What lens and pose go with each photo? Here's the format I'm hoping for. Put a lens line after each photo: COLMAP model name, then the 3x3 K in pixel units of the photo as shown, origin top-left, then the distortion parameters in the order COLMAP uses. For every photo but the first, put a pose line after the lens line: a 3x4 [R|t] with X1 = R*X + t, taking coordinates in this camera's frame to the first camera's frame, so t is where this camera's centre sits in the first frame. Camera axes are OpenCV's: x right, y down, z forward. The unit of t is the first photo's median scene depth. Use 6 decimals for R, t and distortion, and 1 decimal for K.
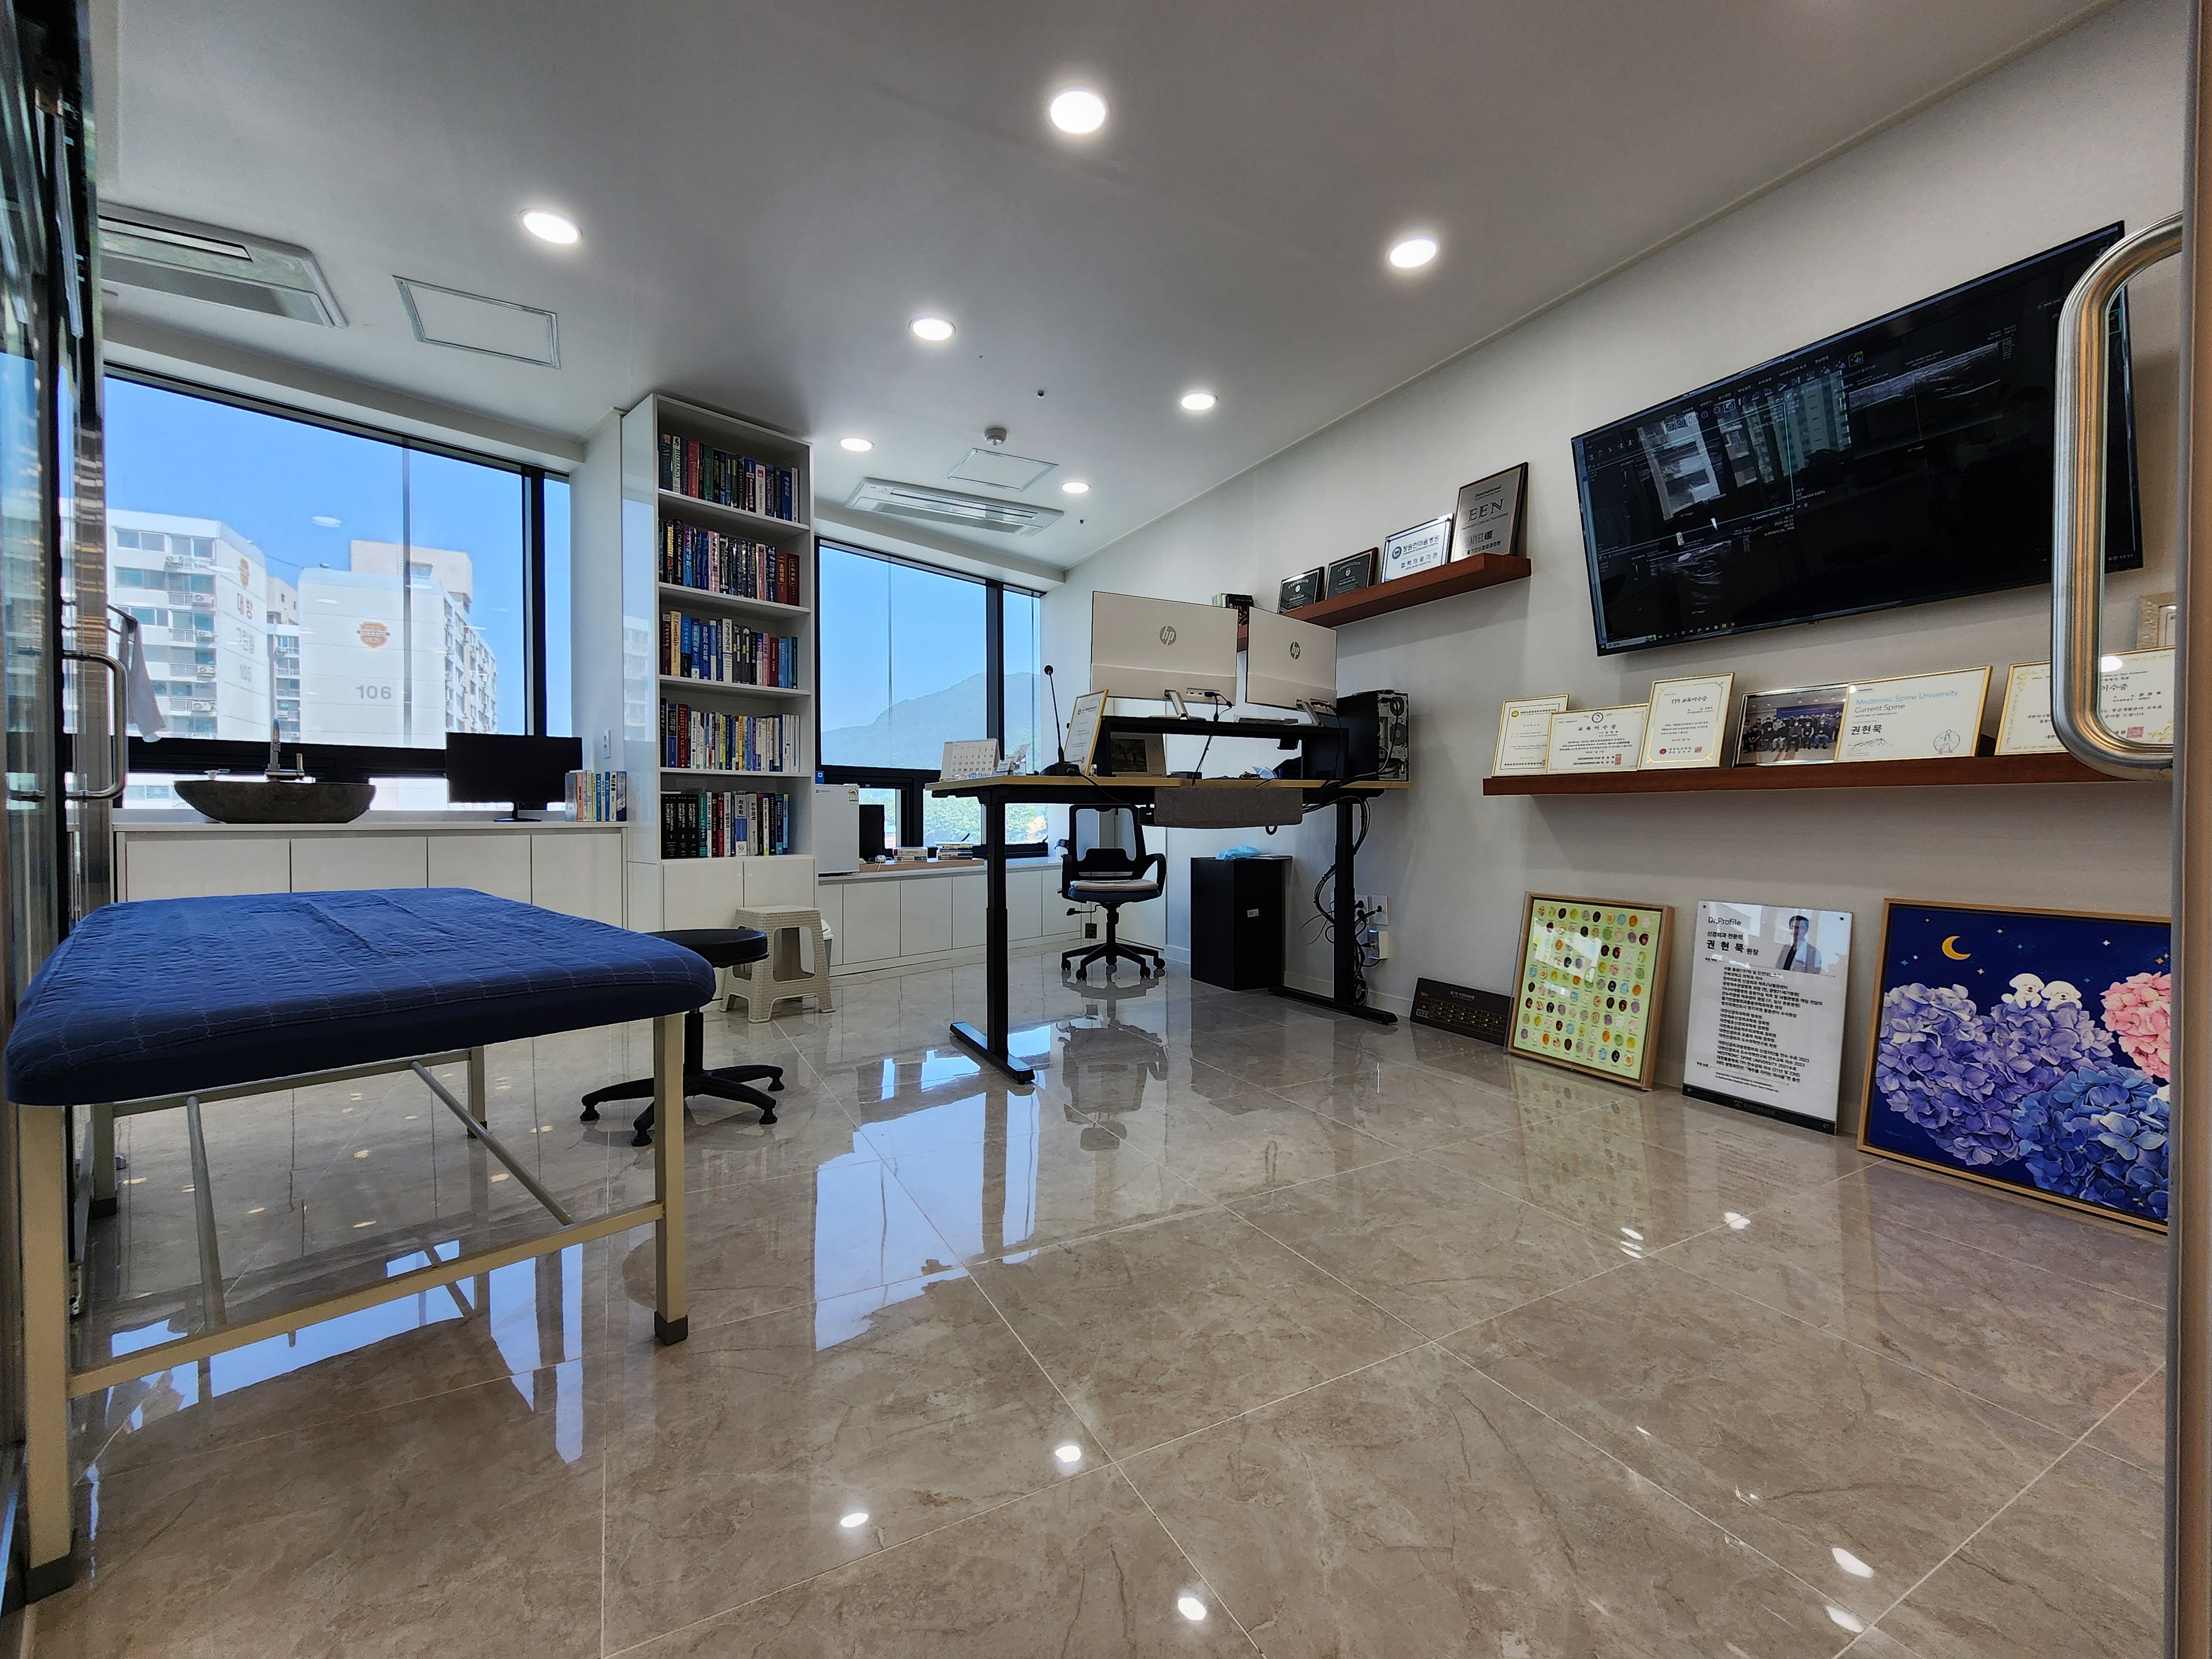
lens RADIAL K [[902.4, 0, 1105.2], [0, 902.4, 826.7], [0, 0, 1]] dist [-0.001726, 0.000474]
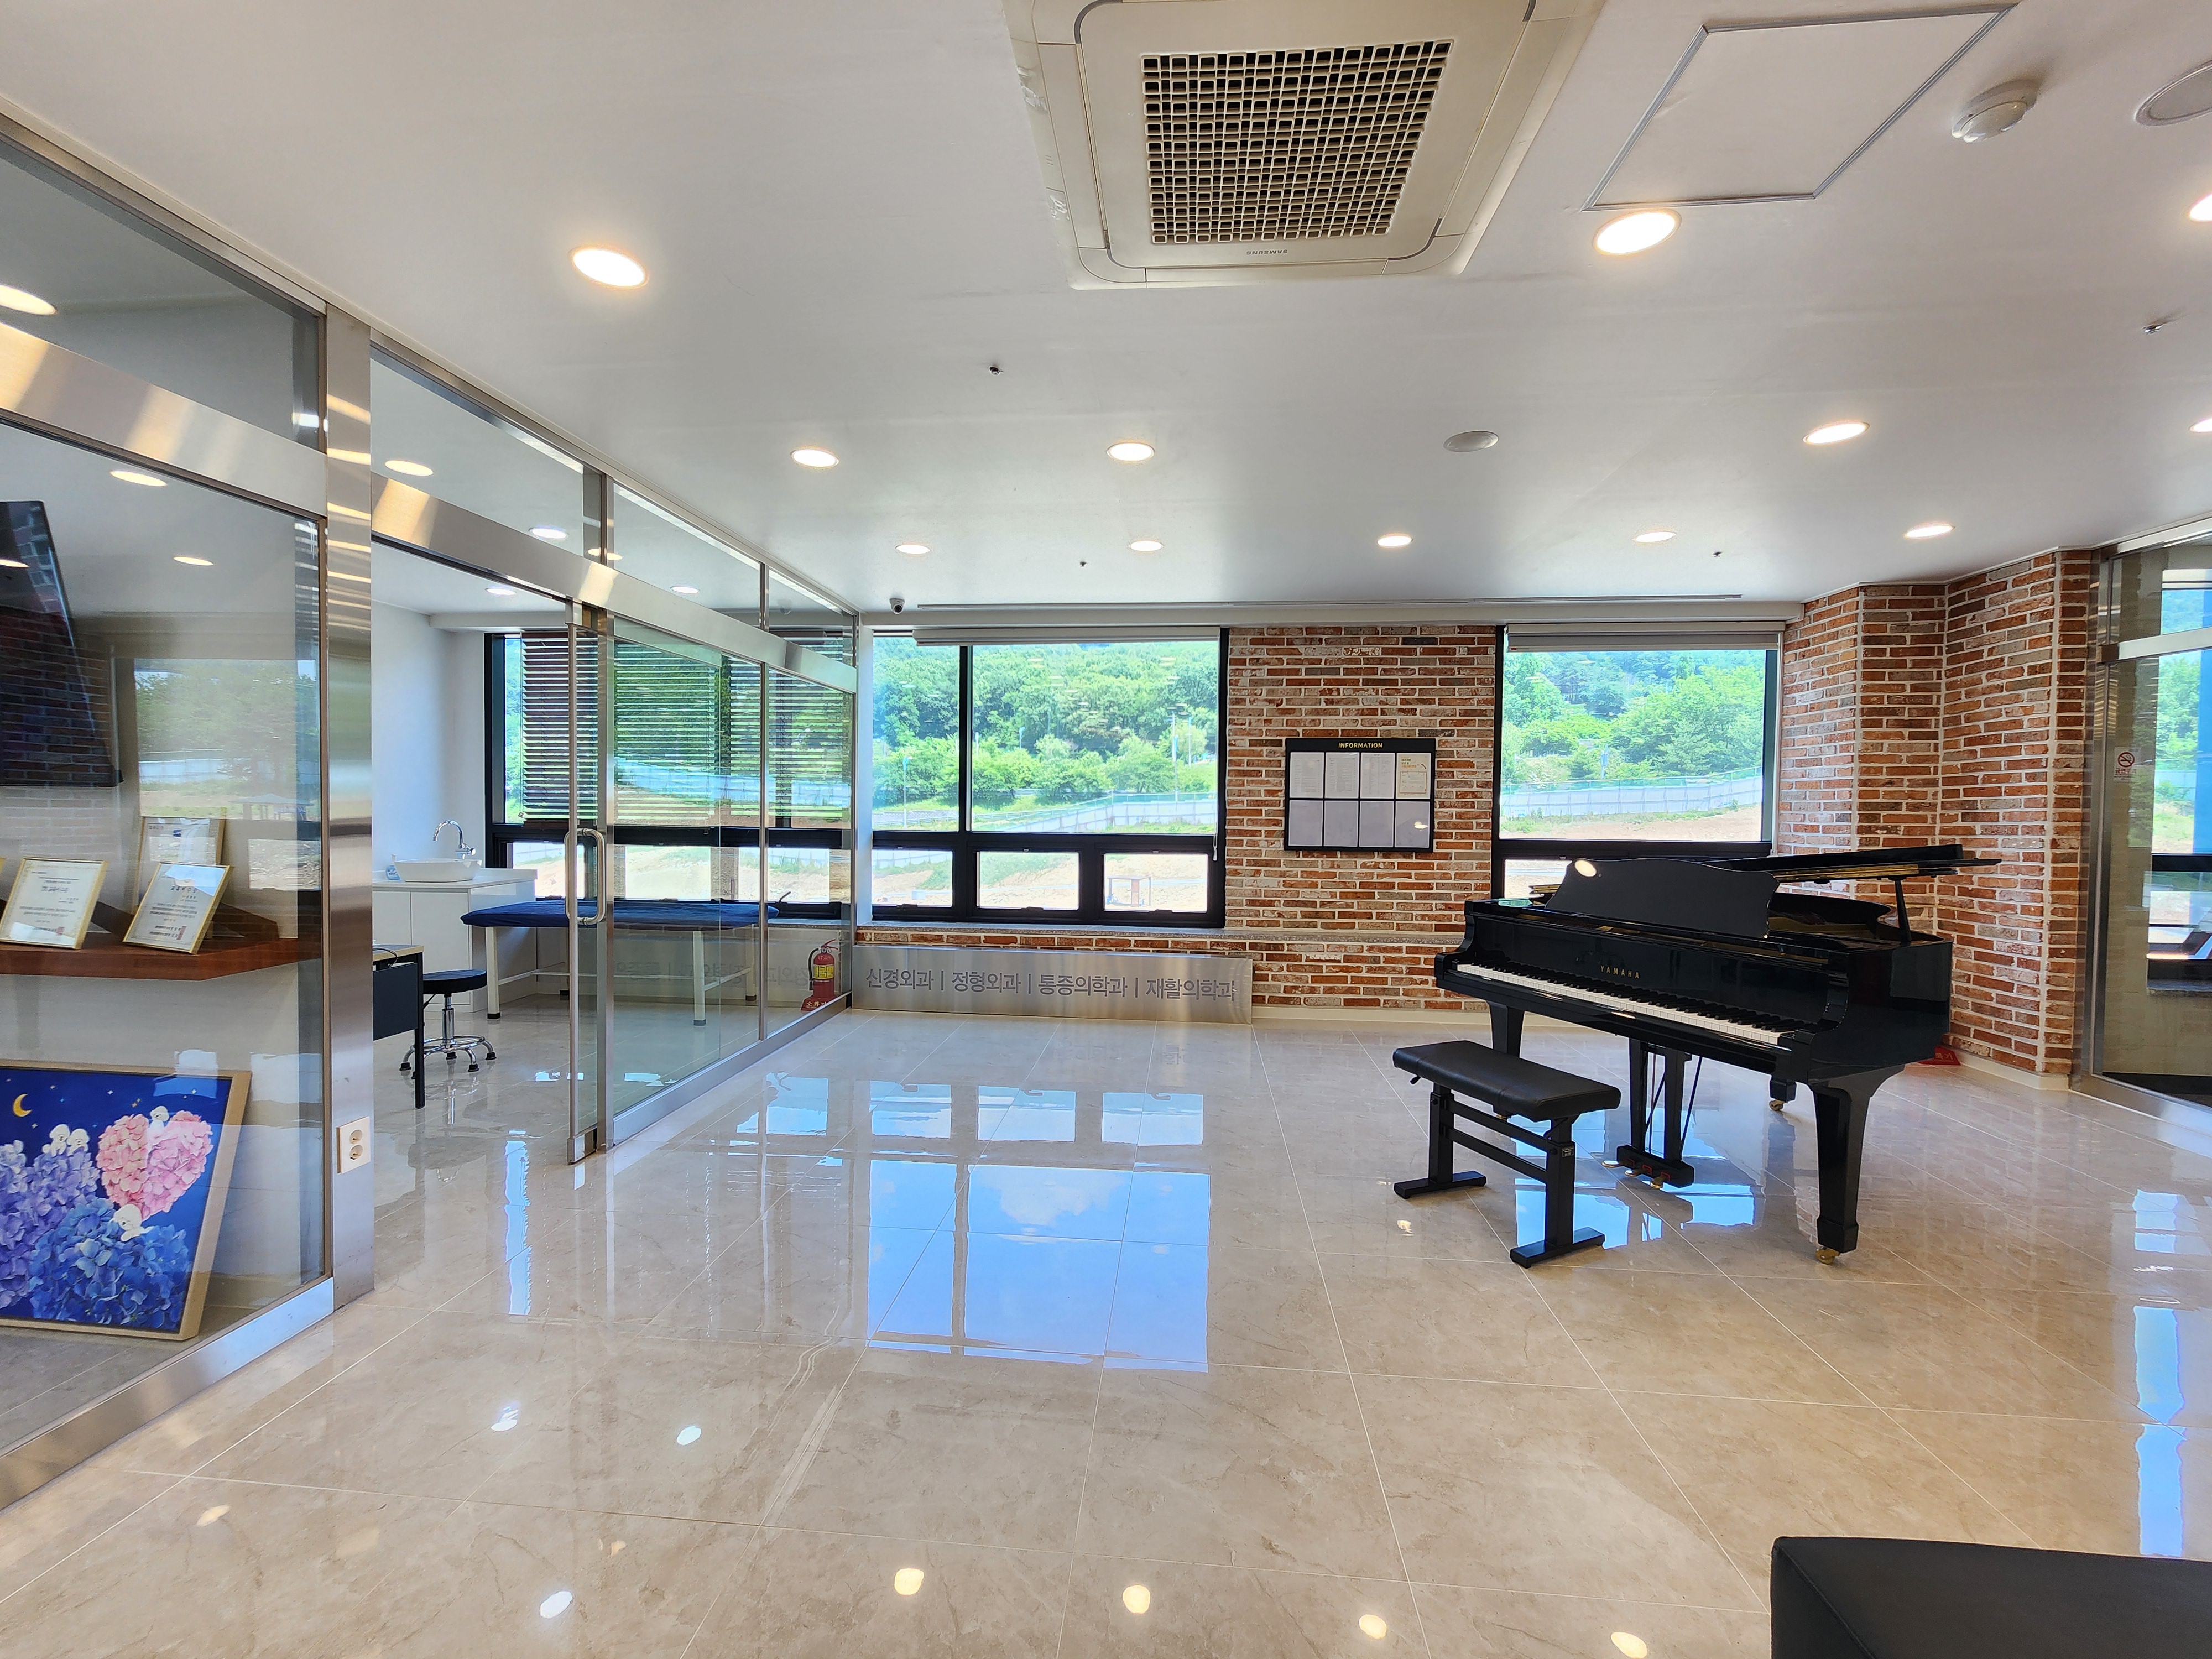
lens RADIAL K [[902.4, 0, 1105.2], [0, 902.4, 826.7], [0, 0, 1]] dist [-0.001726, 0.000474]
pose [[0.553656, -0.010059, 0.832685, 0.533634], [-0.002966, 0.999897, 0.014051, -0.154277], [-0.832740, -0.010249, 0.553569, -0.480563]]
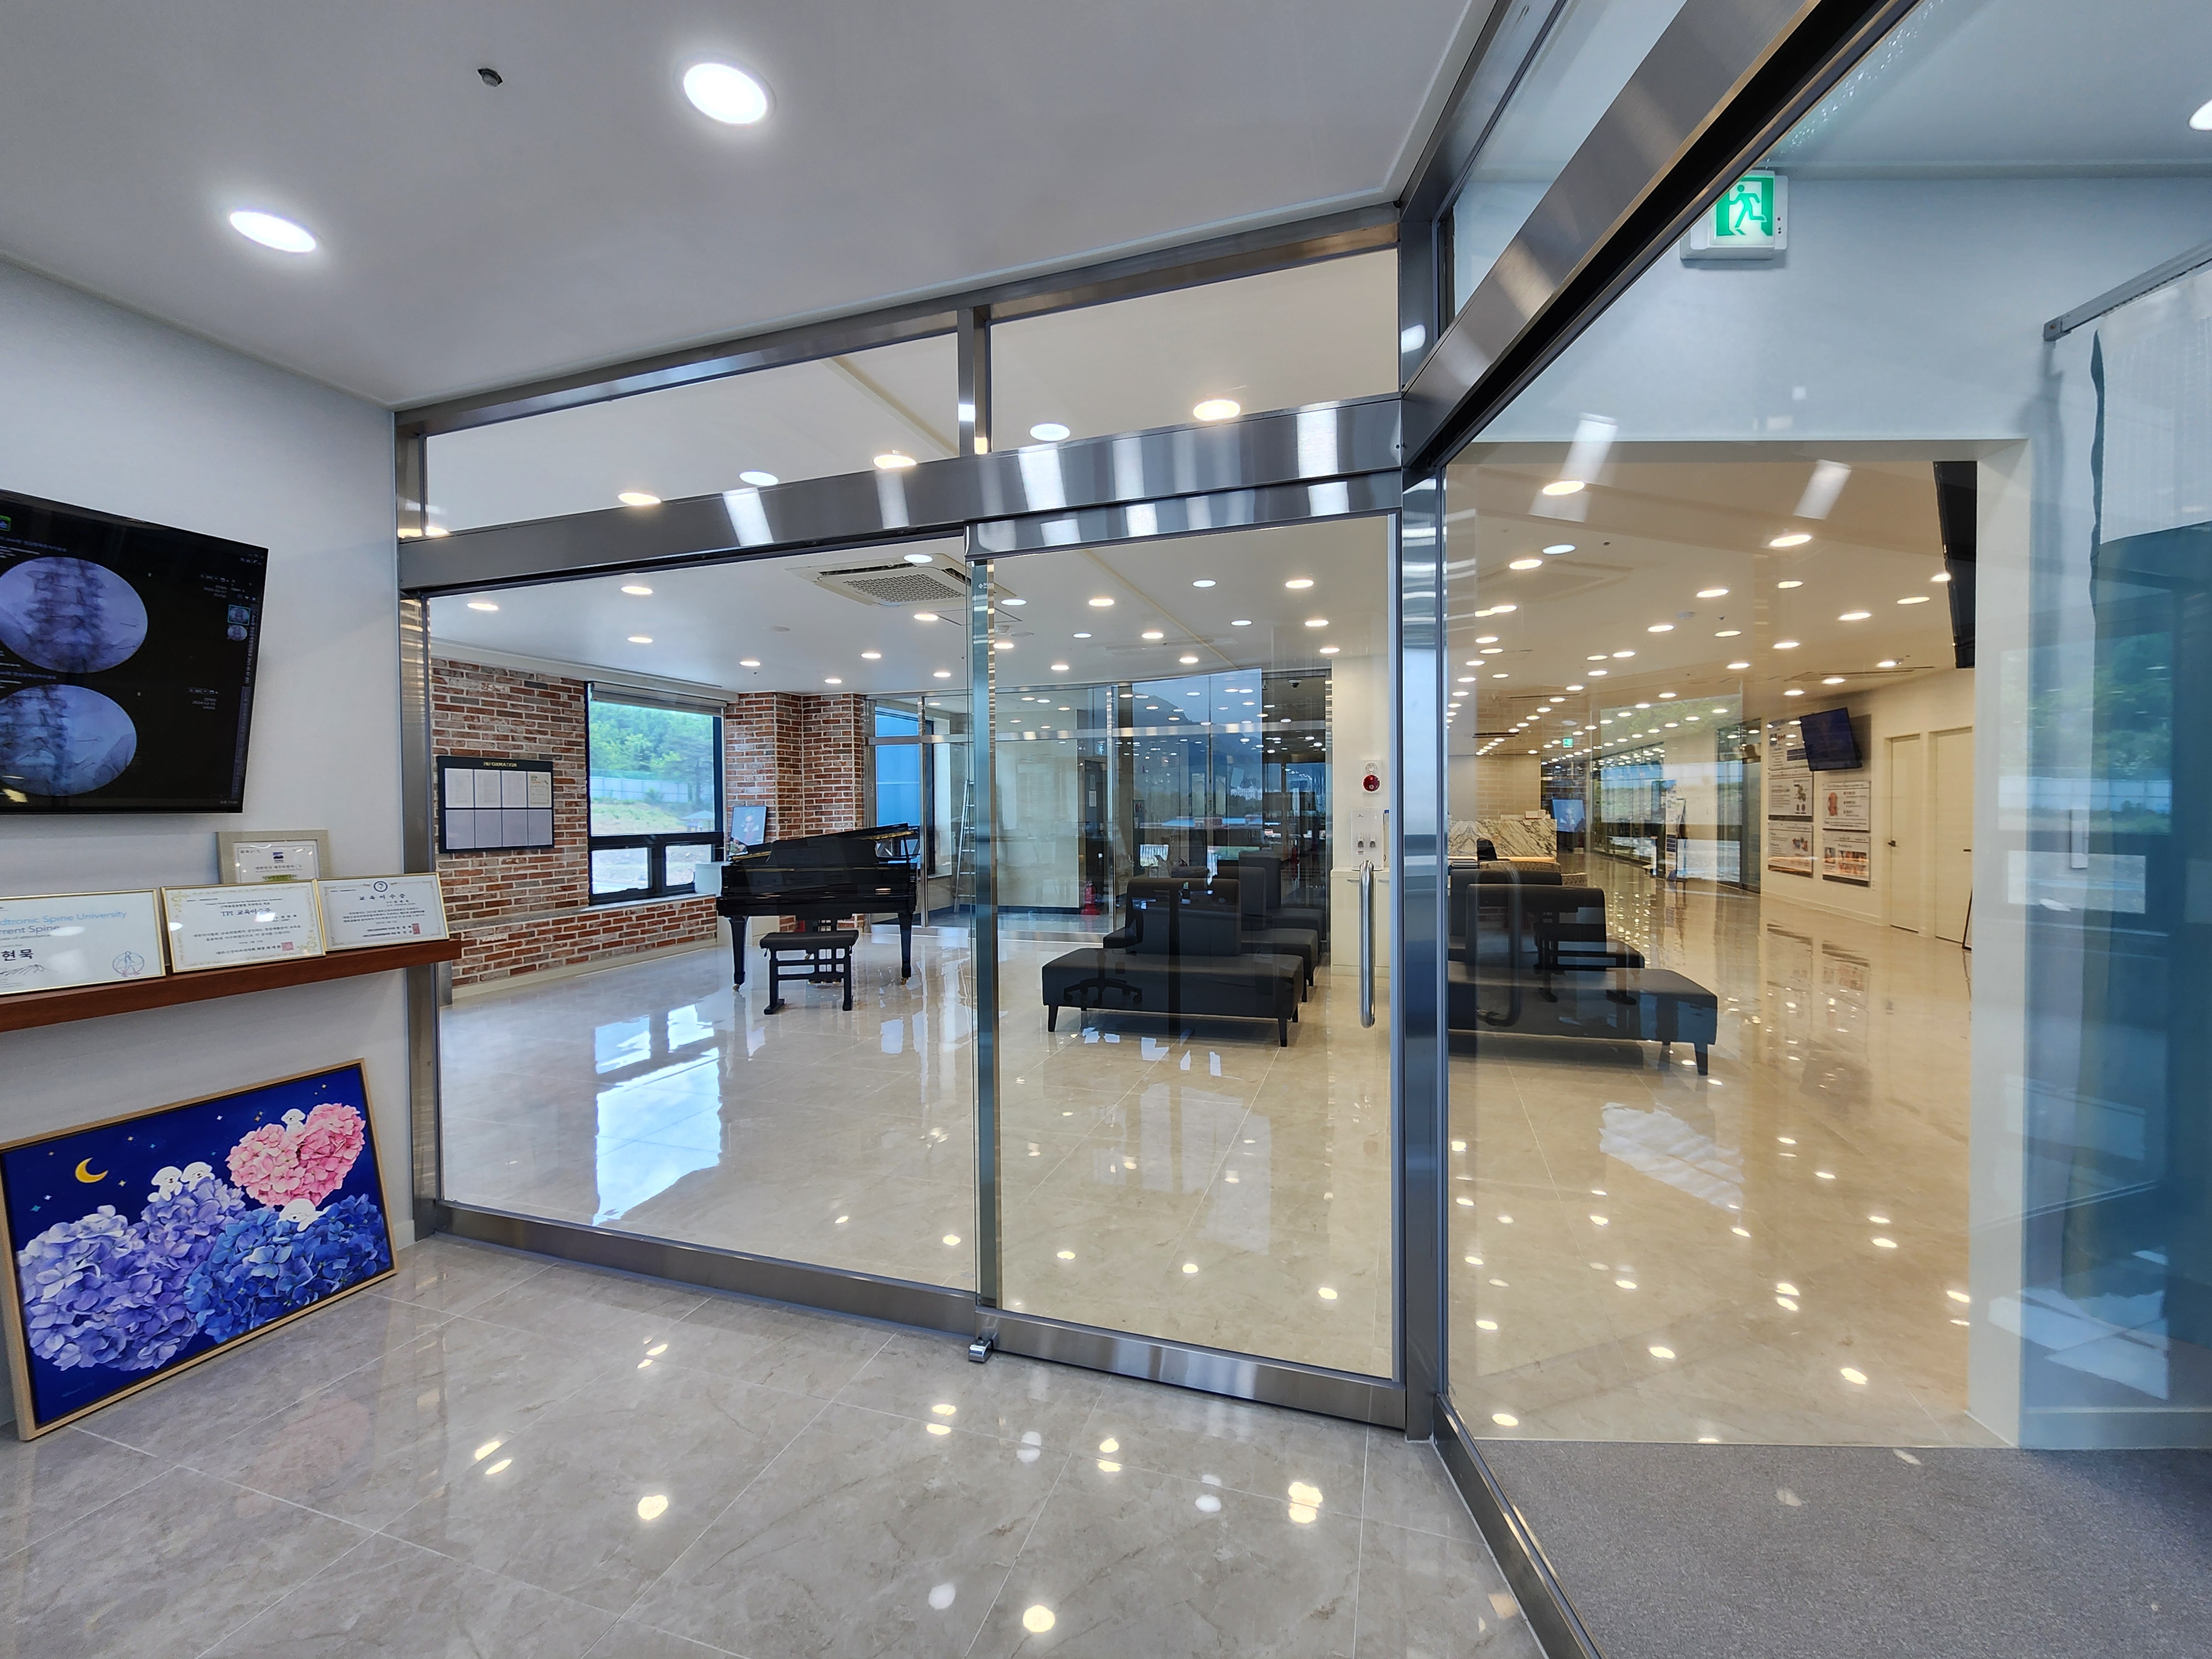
lens RADIAL K [[902.4, 0, 1105.2], [0, 902.4, 826.7], [0, 0, 1]] dist [-0.001726, 0.000474]
pose [[-0.687788, -0.004533, 0.725897, -0.361945], [0.021027, 0.999436, 0.026165, -0.167634], [-0.725607, 0.033259, -0.687305, 0.601017]]
